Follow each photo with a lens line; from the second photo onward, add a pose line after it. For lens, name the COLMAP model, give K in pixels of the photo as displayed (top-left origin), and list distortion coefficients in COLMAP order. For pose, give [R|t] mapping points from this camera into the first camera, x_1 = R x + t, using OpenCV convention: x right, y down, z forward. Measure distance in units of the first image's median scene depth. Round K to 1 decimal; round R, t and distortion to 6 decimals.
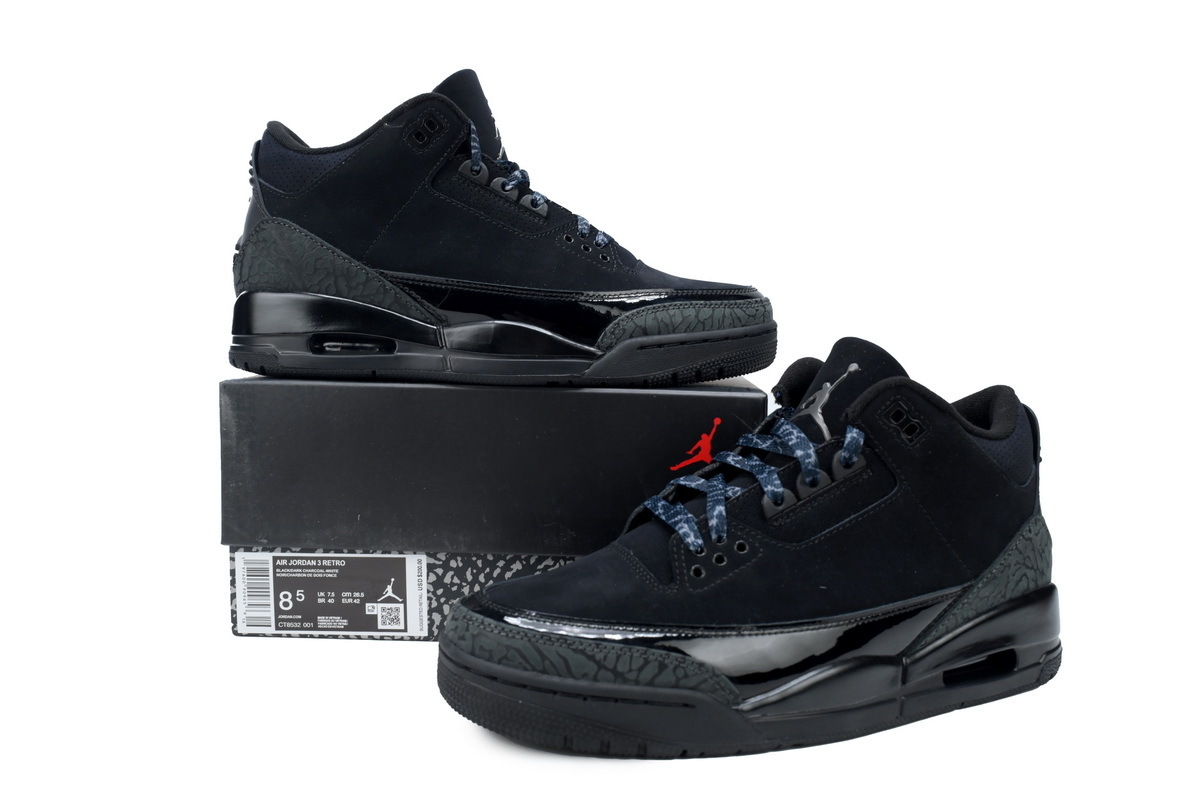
lens RADIAL K [[1030.3, 0, 600.0], [0, 1030.3, 400.0], [0, 0, 1]] dist [0.009400, 0.002407]
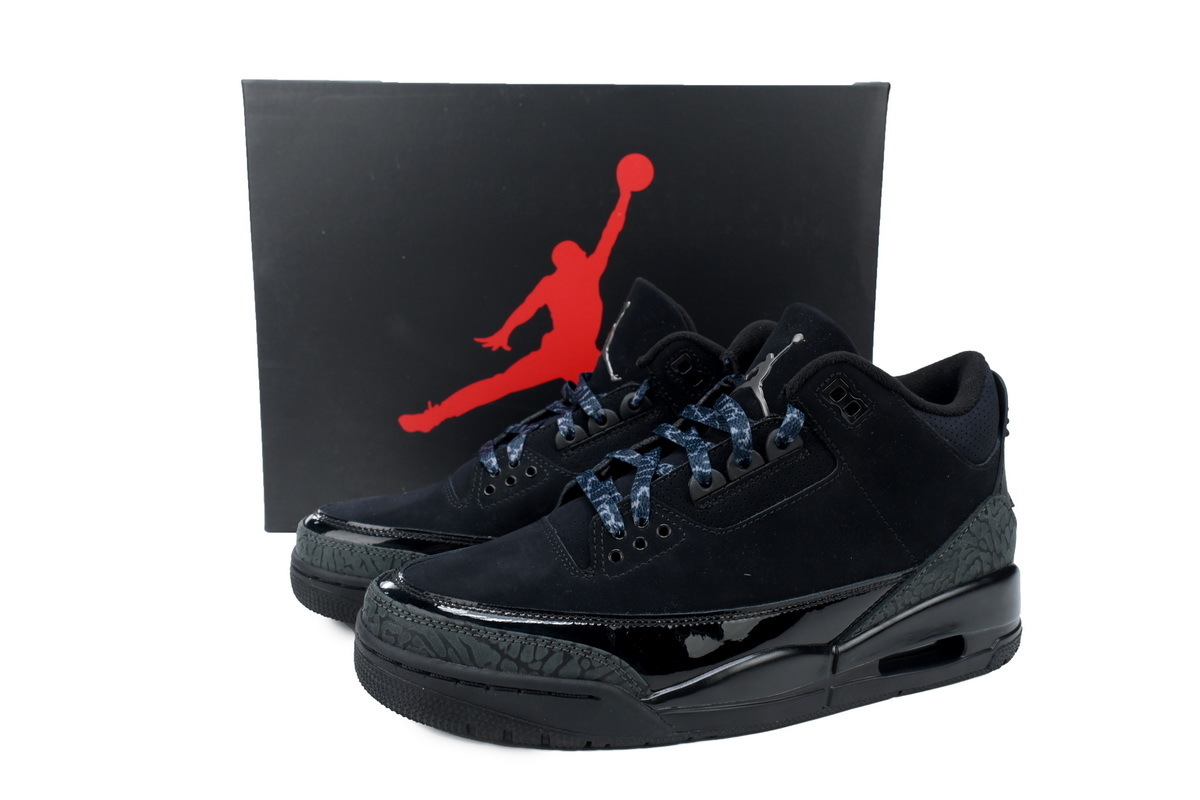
lens RADIAL K [[1030.3, 0, 600.0], [0, 1030.3, 400.0], [0, 0, 1]] dist [0.009400, 0.002407]
pose [[0.997391, 0.010781, -0.071379, 0.140615], [-0.003979, 0.995492, 0.094759, -0.067222], [0.072079, -0.094228, 0.992938, 0.052970]]
